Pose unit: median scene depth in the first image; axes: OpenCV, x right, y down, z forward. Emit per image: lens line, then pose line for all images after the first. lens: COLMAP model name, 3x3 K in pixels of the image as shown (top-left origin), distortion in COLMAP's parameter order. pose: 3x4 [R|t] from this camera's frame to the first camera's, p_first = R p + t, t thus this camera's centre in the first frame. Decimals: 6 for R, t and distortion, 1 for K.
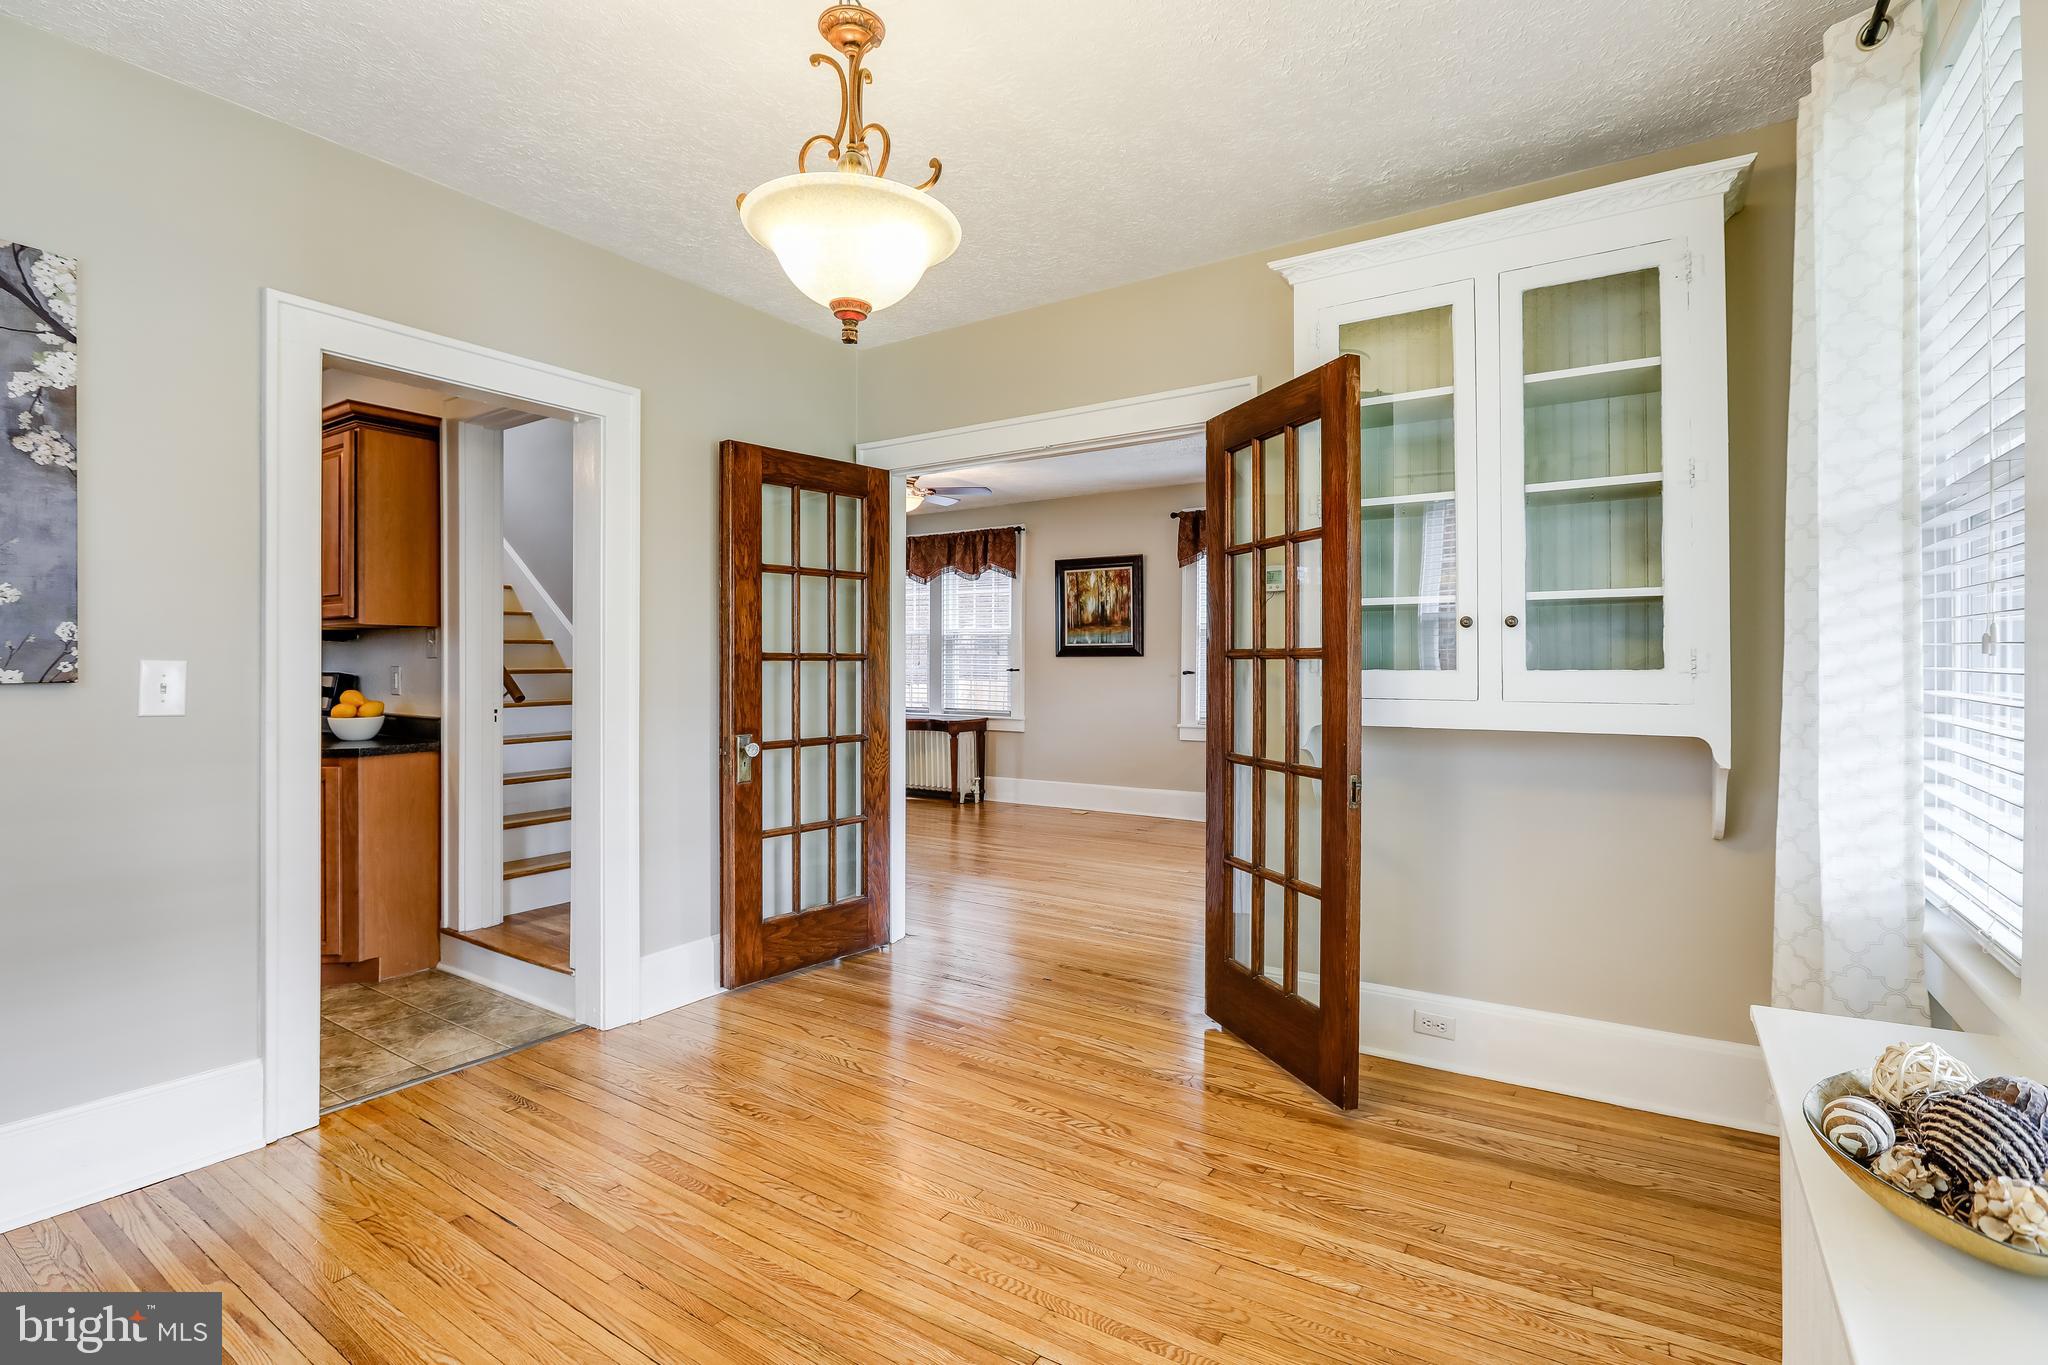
lens RADIAL K [[922.0, 0, 1019.3], [0, 922.0, 677.1], [0, 0, 1]] dist [-0.010726, 0.000723]
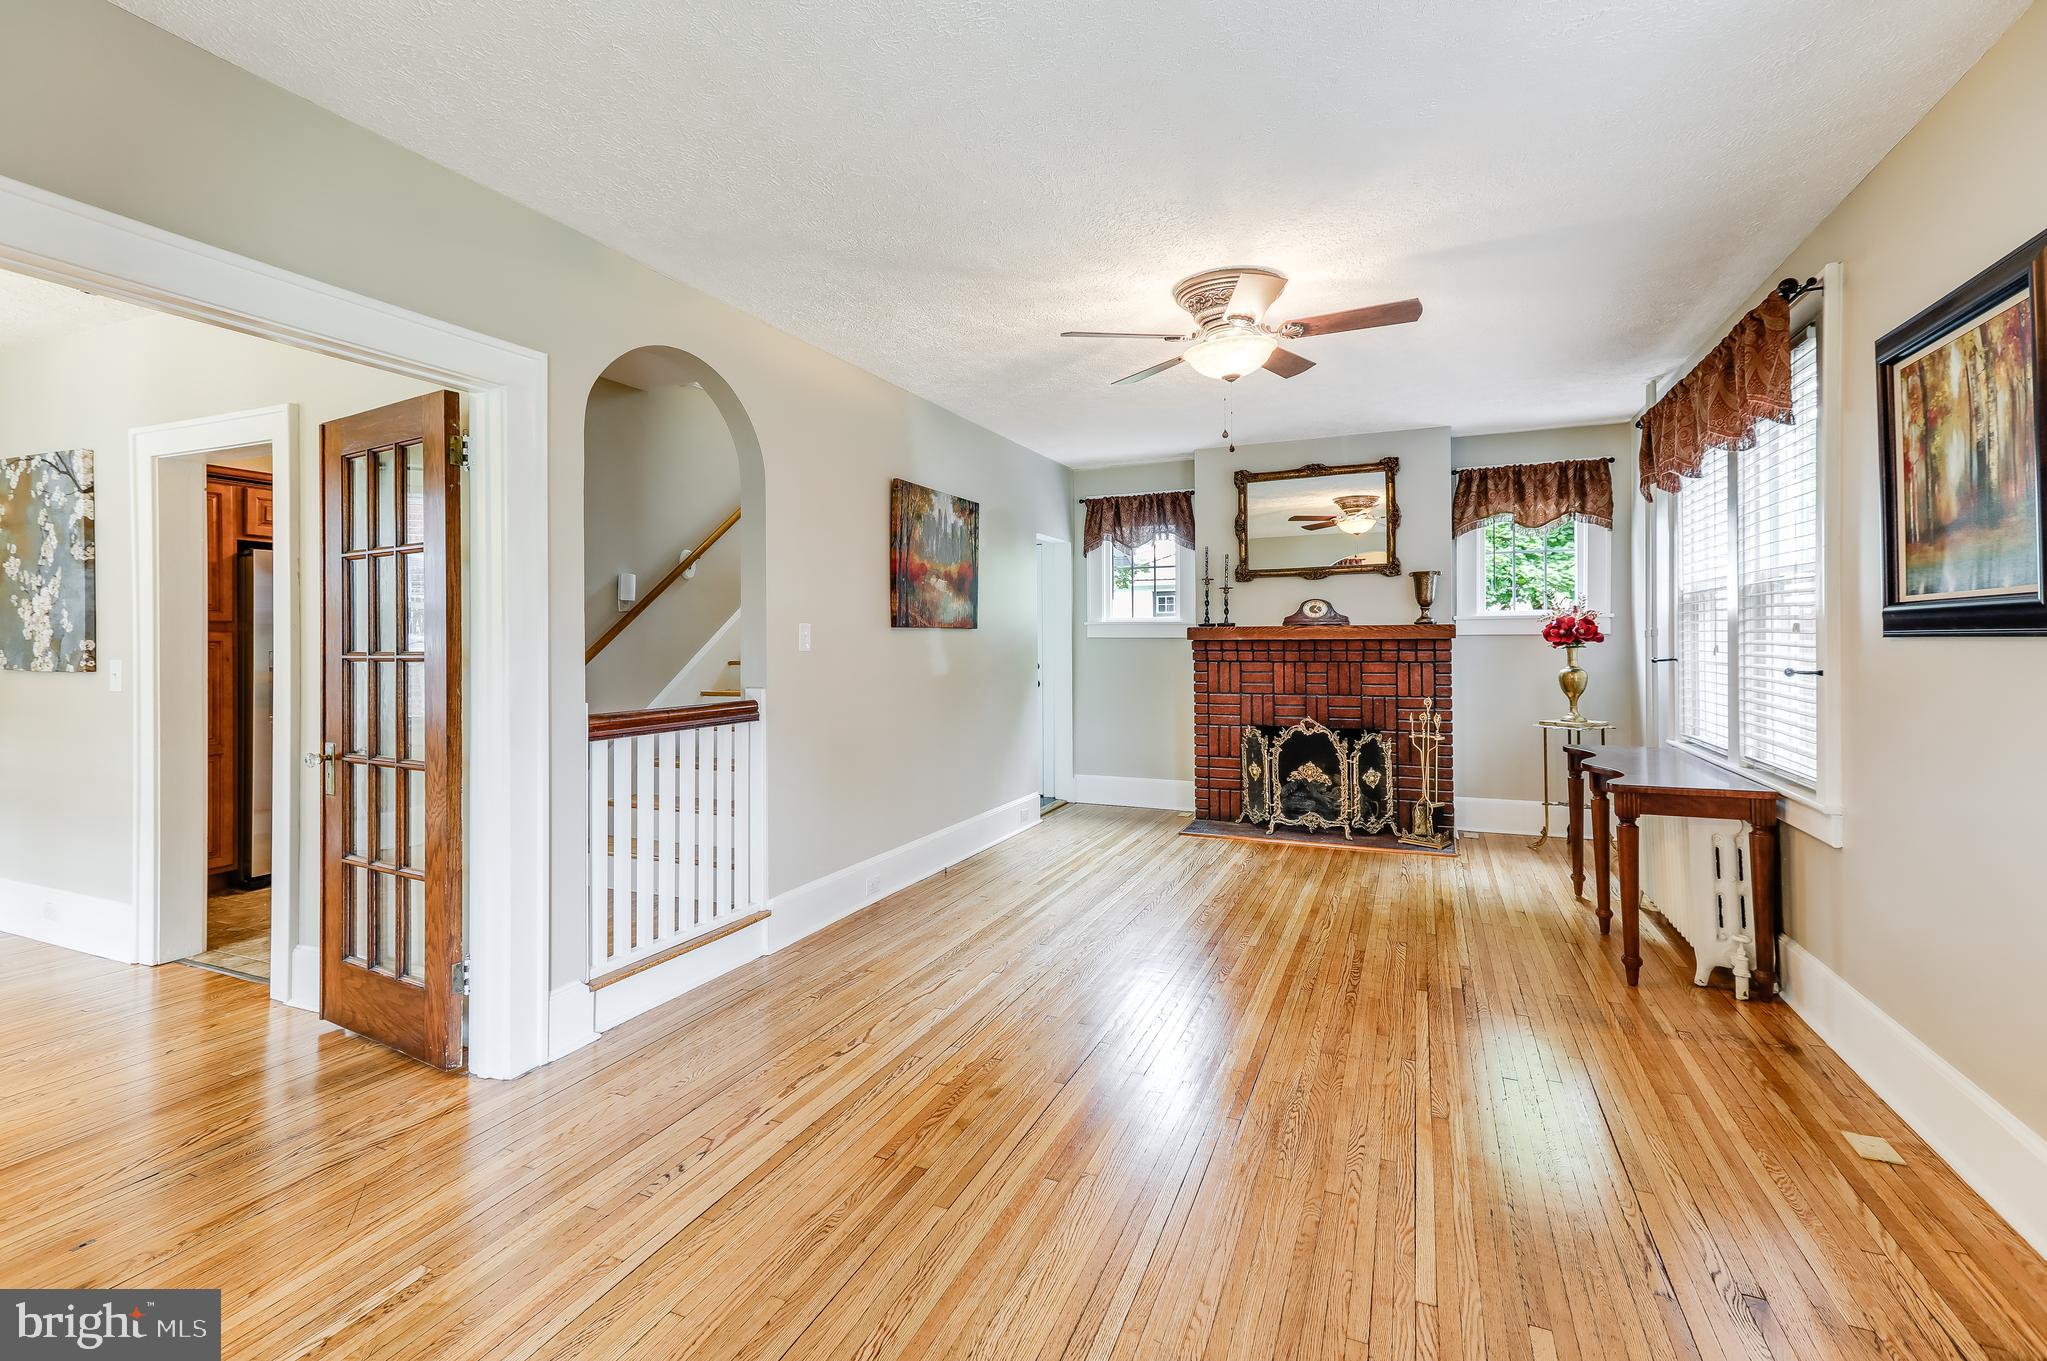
lens RADIAL K [[902.8, 0, 1013.6], [0, 902.8, 649.0], [0, 0, 1]] dist [-0.000671, 0.000051]
pose [[0.162481, 0.002722, -0.986708, 0.304904], [0.002443, 0.999992, 0.003160, -0.020186], [0.986709, -0.002924, 0.162473, 0.654002]]
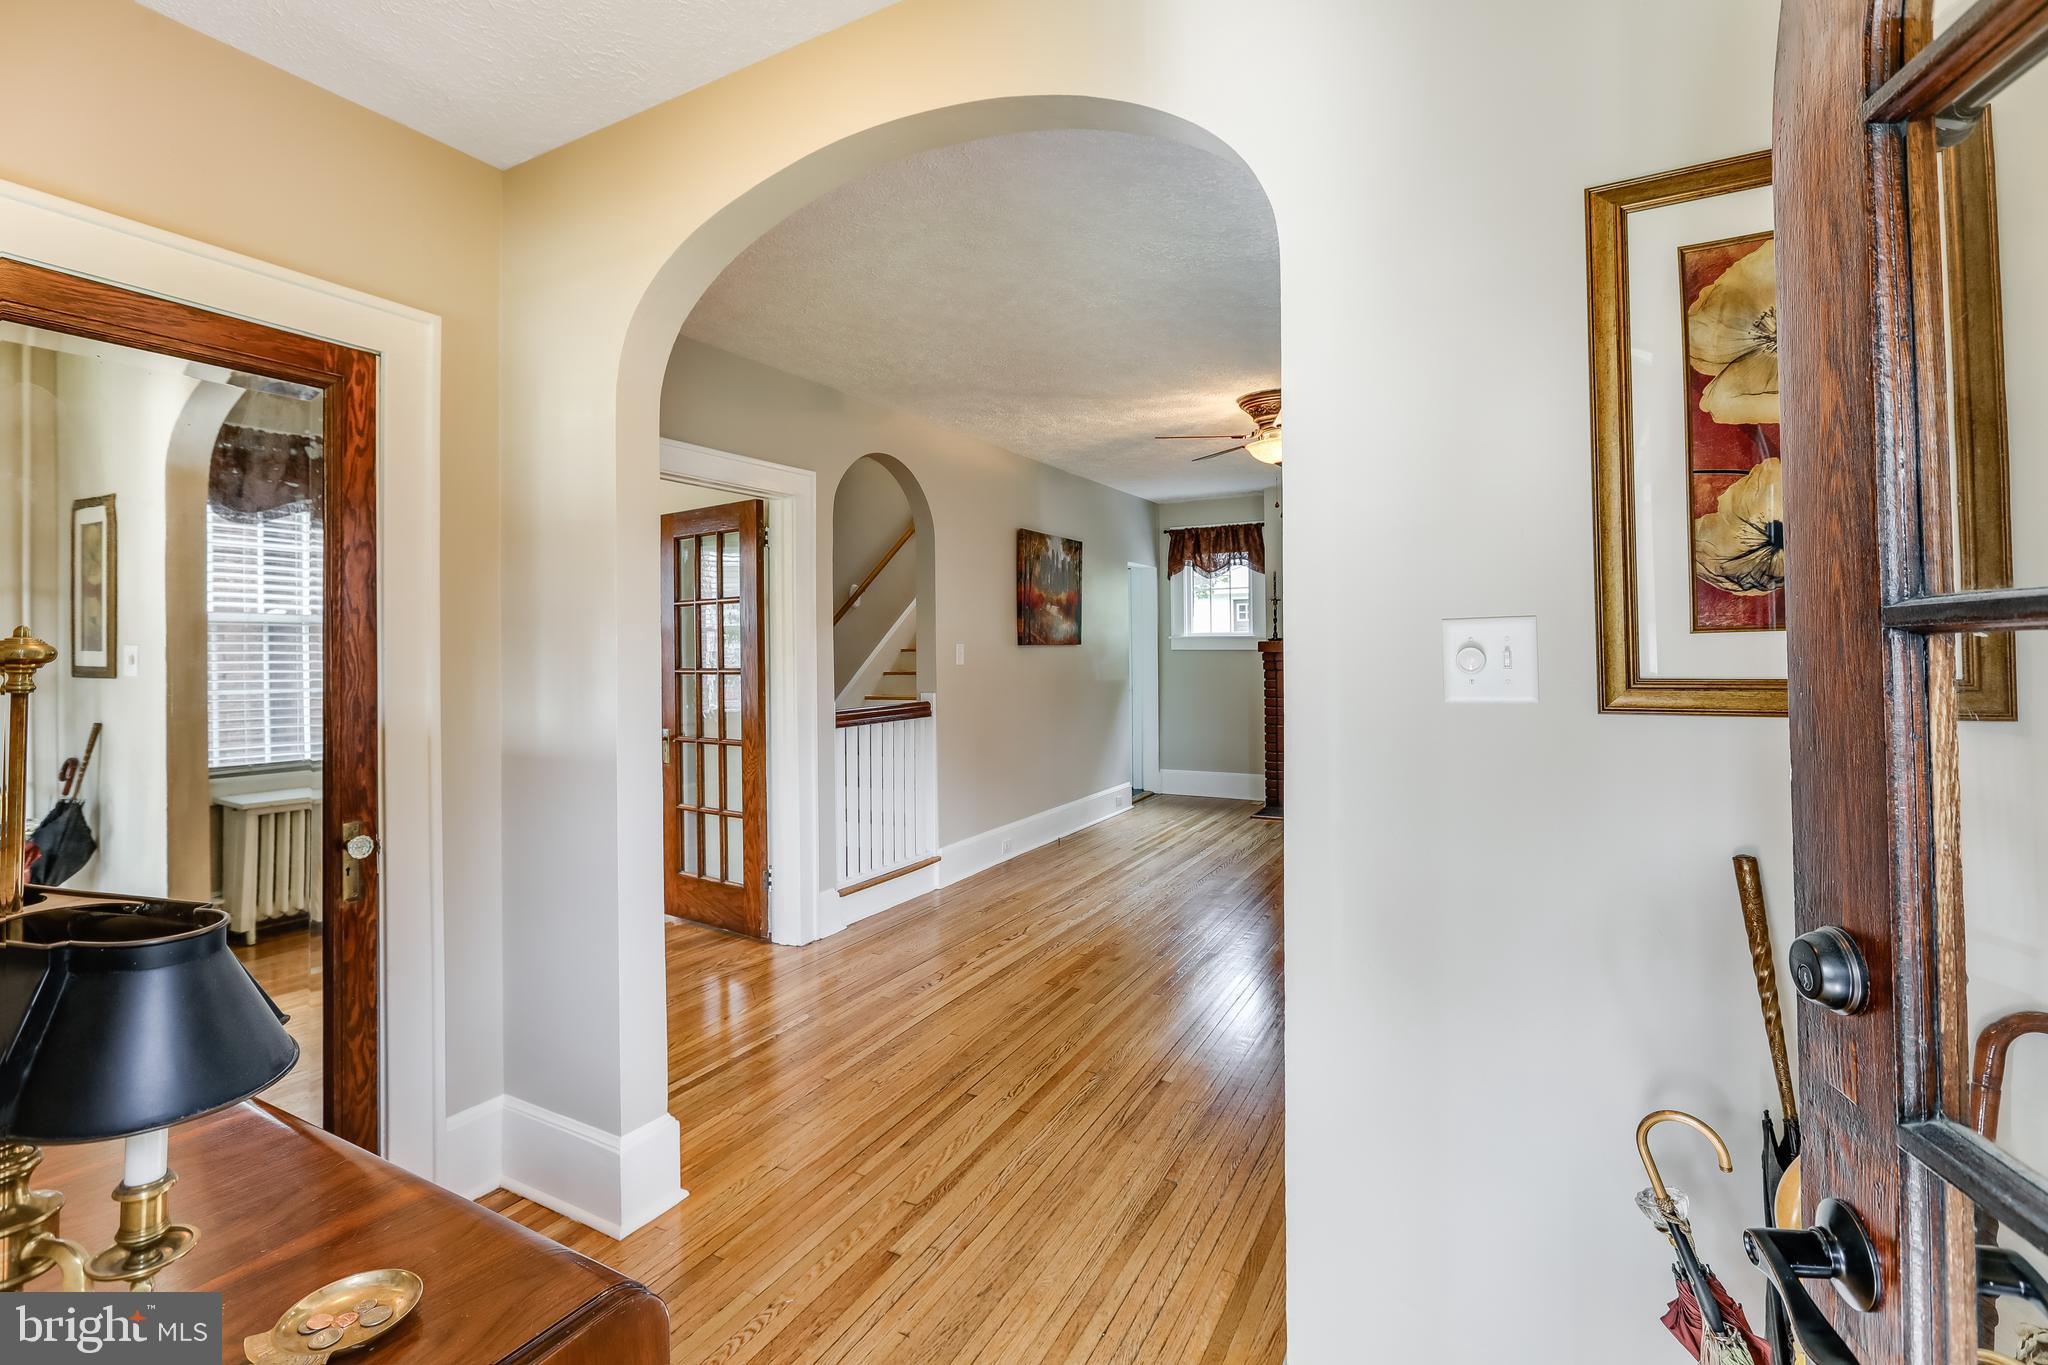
lens RADIAL K [[919.2, 0, 1030.9], [0, 919.2, 642.3], [0, 0, 1]] dist [-0.000271, -0.000114]
pose [[0.097450, -0.011257, -0.995177, 0.476637], [0.004227, 0.999932, -0.010897, -0.027026], [0.995231, -0.003145, 0.097491, 0.605770]]
